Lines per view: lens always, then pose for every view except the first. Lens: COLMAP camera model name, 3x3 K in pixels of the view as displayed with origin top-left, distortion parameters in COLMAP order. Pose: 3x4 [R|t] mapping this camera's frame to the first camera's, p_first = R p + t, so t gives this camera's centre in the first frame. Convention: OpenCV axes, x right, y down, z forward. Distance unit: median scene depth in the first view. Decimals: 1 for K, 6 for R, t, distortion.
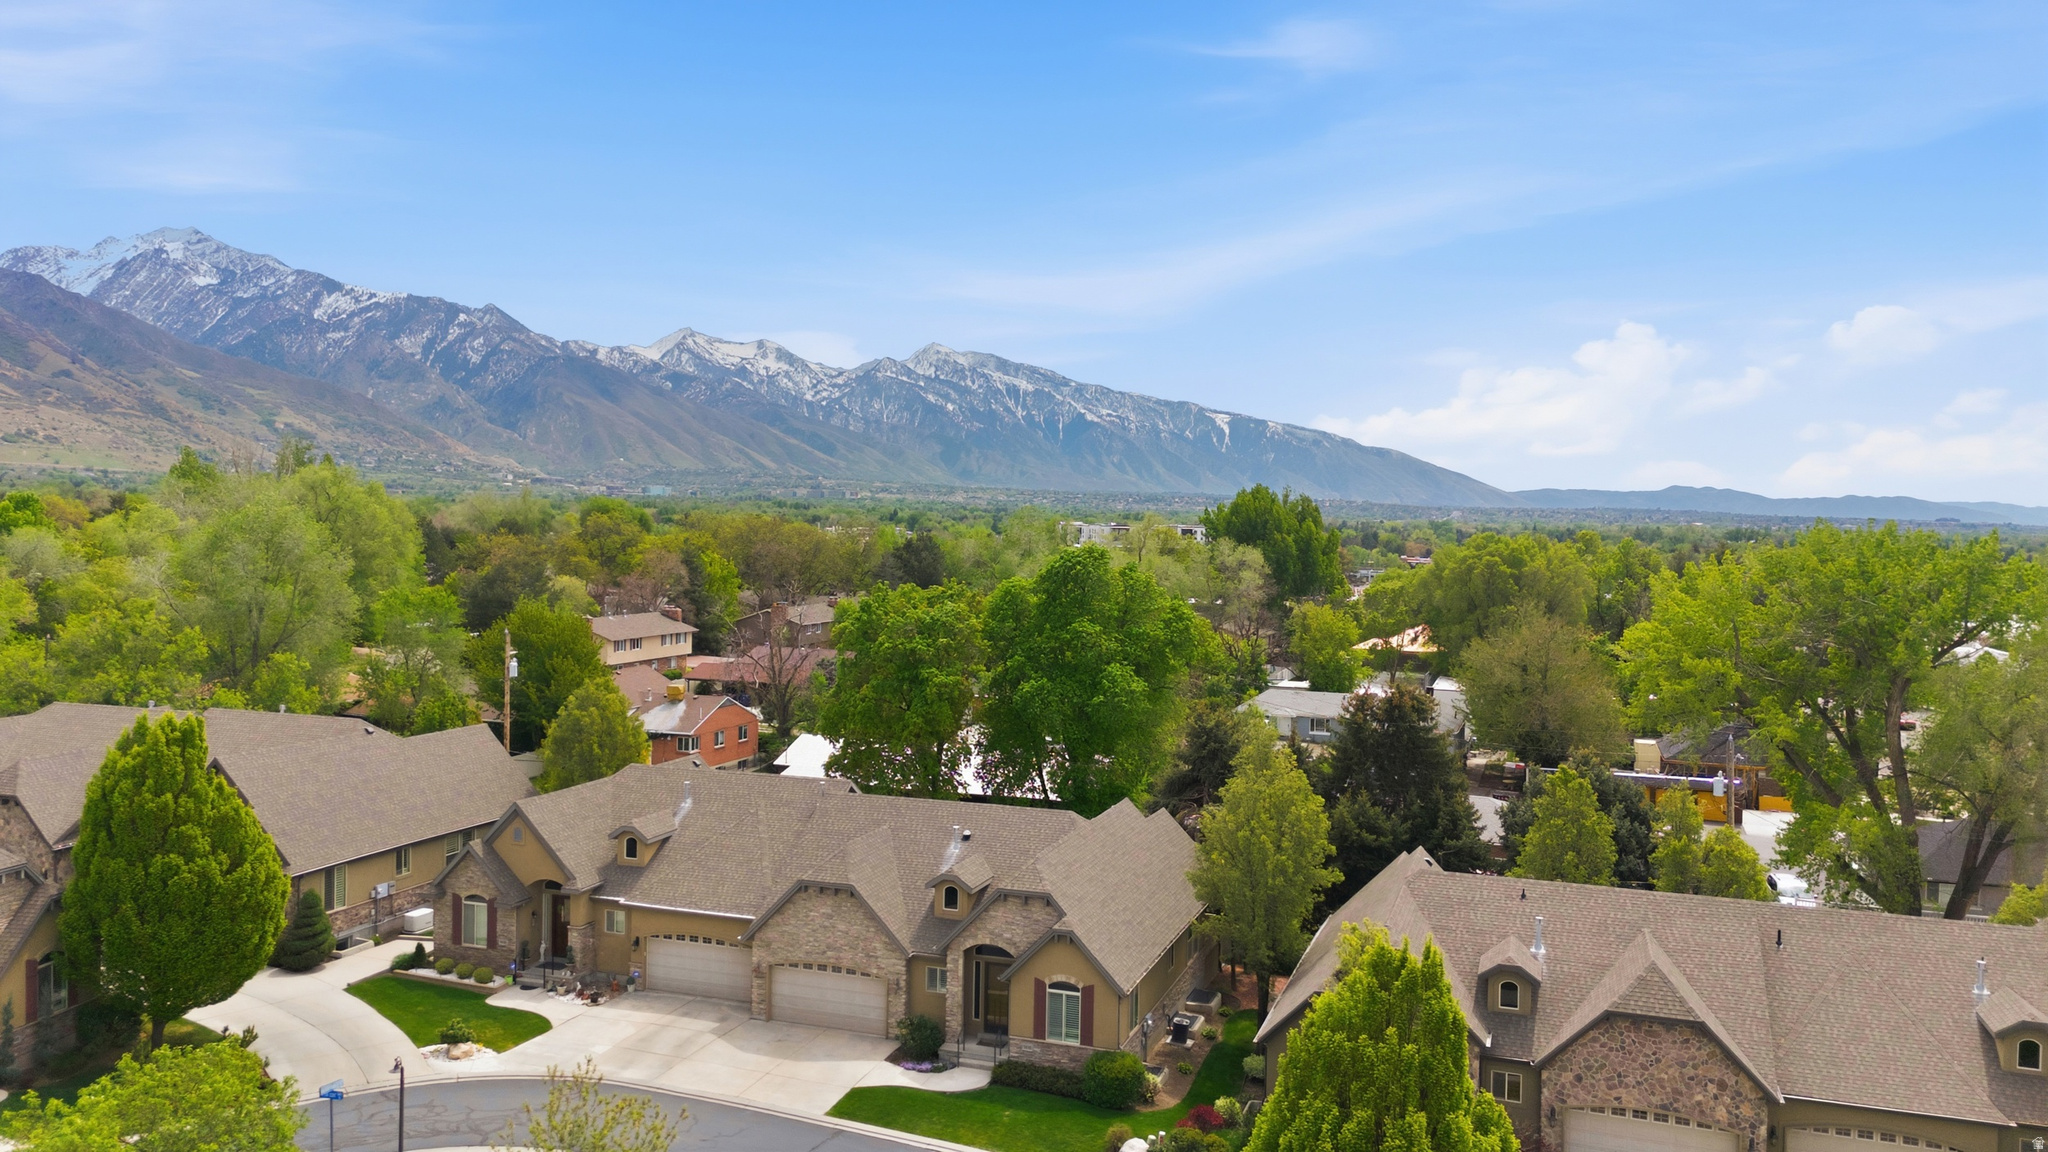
lens RADIAL K [[1496.6, 0, 1026.8], [0, 1496.6, 562.1], [0, 0, 1]] dist [0.060659, -0.045274]
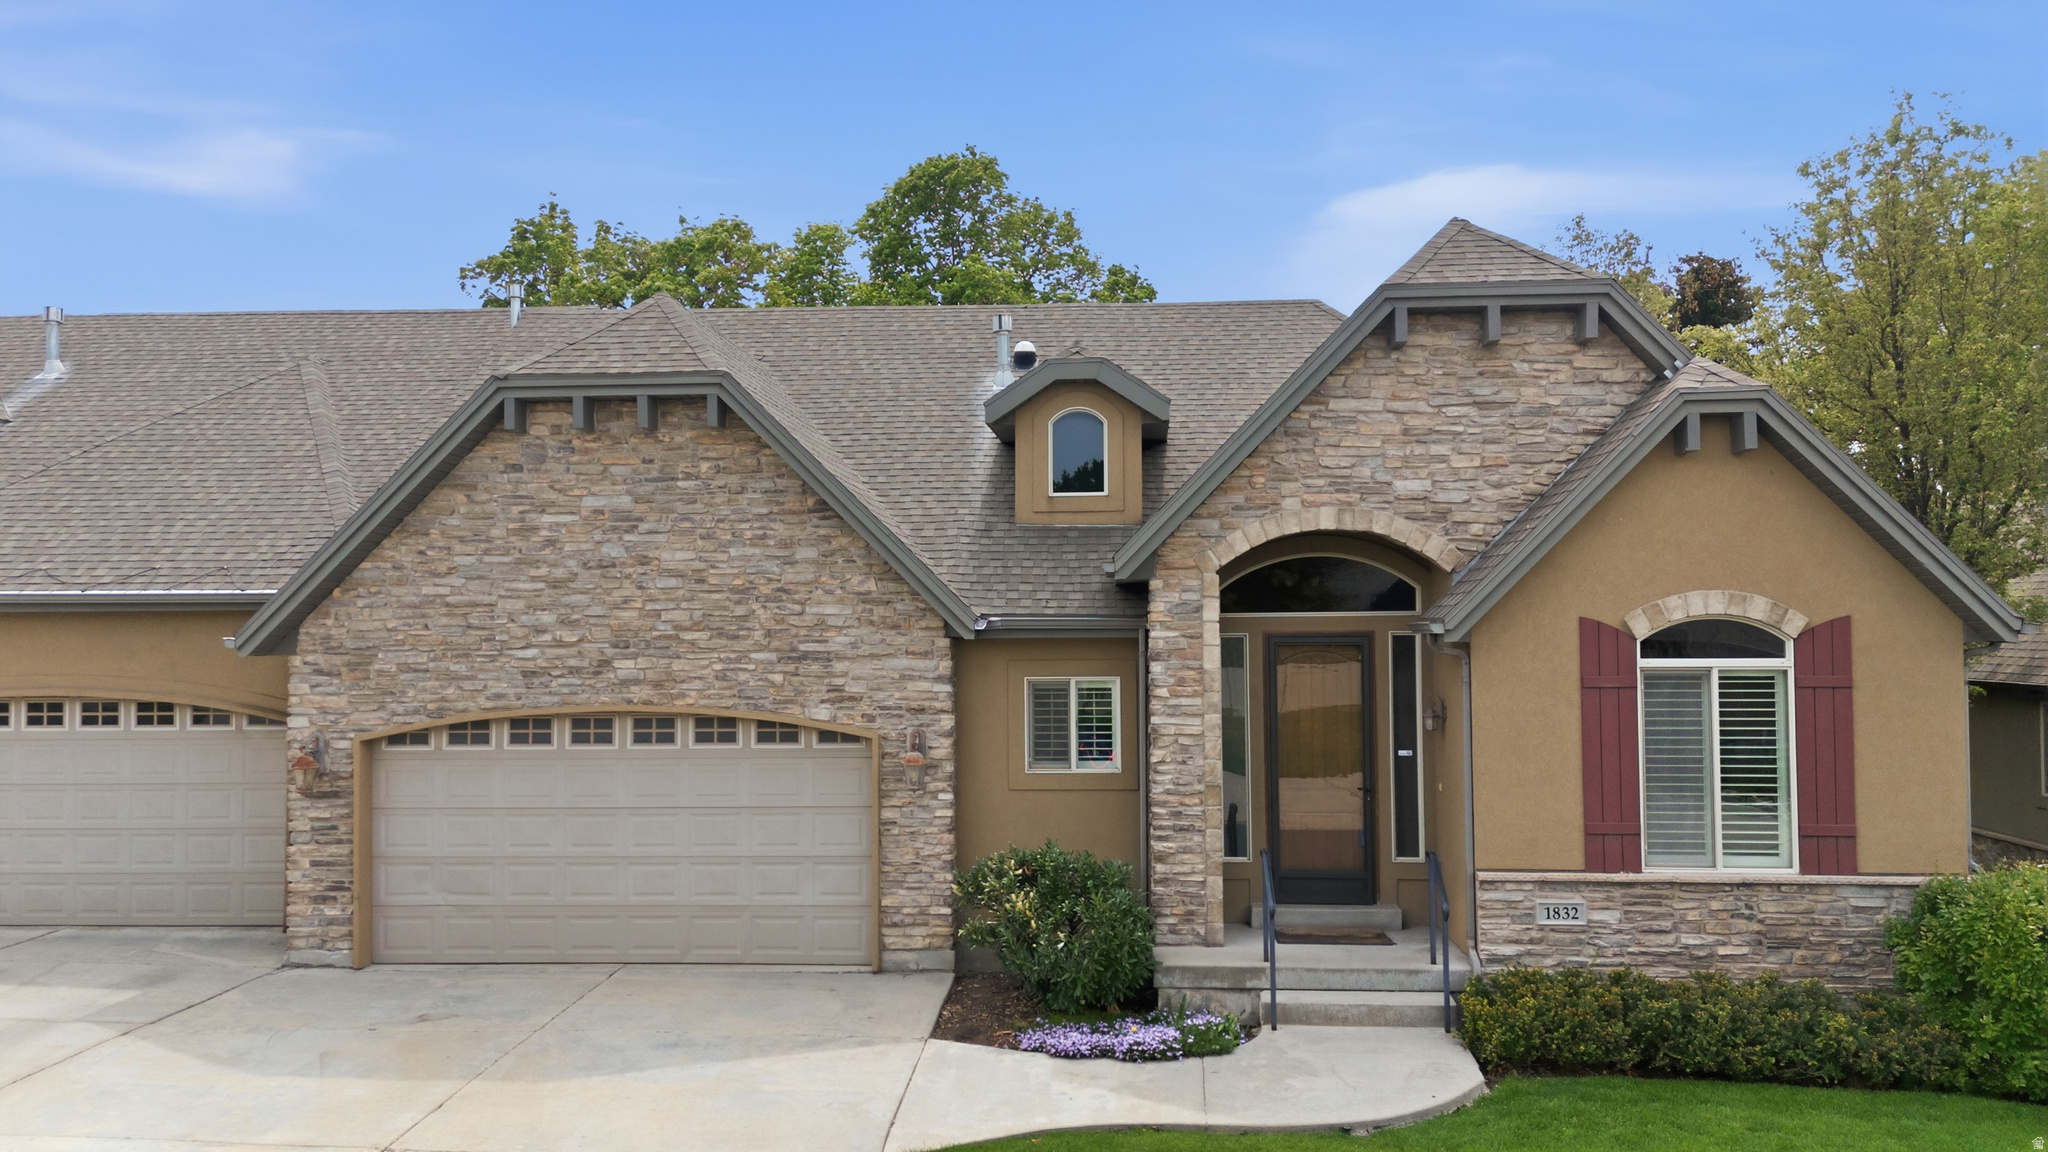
lens RADIAL K [[1496.6, 0, 1026.4], [0, 1496.6, 578.4], [0, 0, 1]] dist [0.060659, -0.045274]
pose [[0.962010, -0.015259, 0.272588, -0.136422], [0.029058, 0.998488, -0.046660, 0.261682], [-0.271464, 0.052809, 0.960999, 0.743706]]
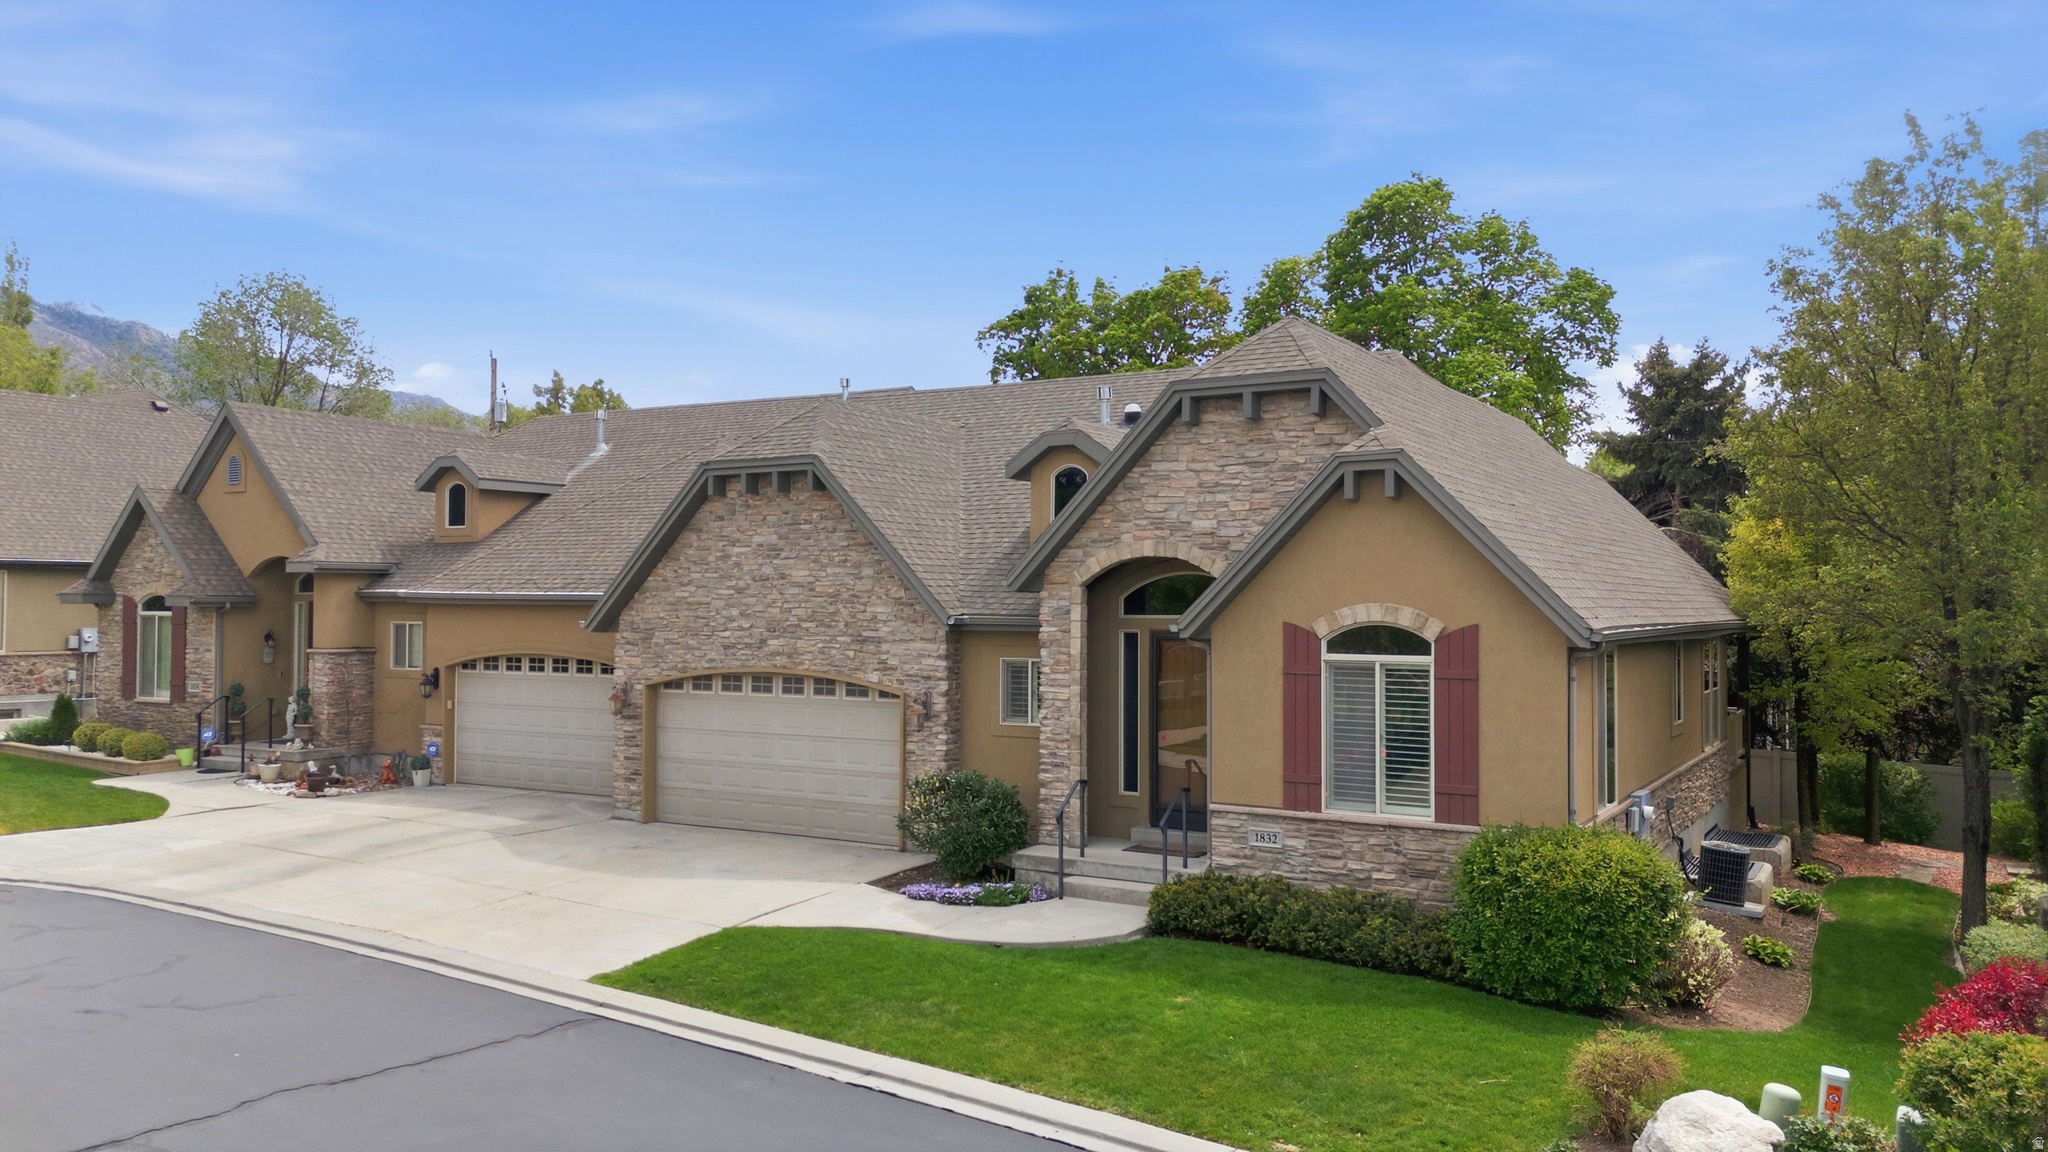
lens RADIAL K [[1496.6, 0, 1027.5], [0, 1496.6, 565.9], [0, 0, 1]] dist [0.060659, -0.045274]
pose [[0.979644, -0.016186, -0.200089, 0.014887], [0.004960, 0.998391, -0.056479, 0.264942], [0.200682, 0.054337, 0.978148, 0.629251]]
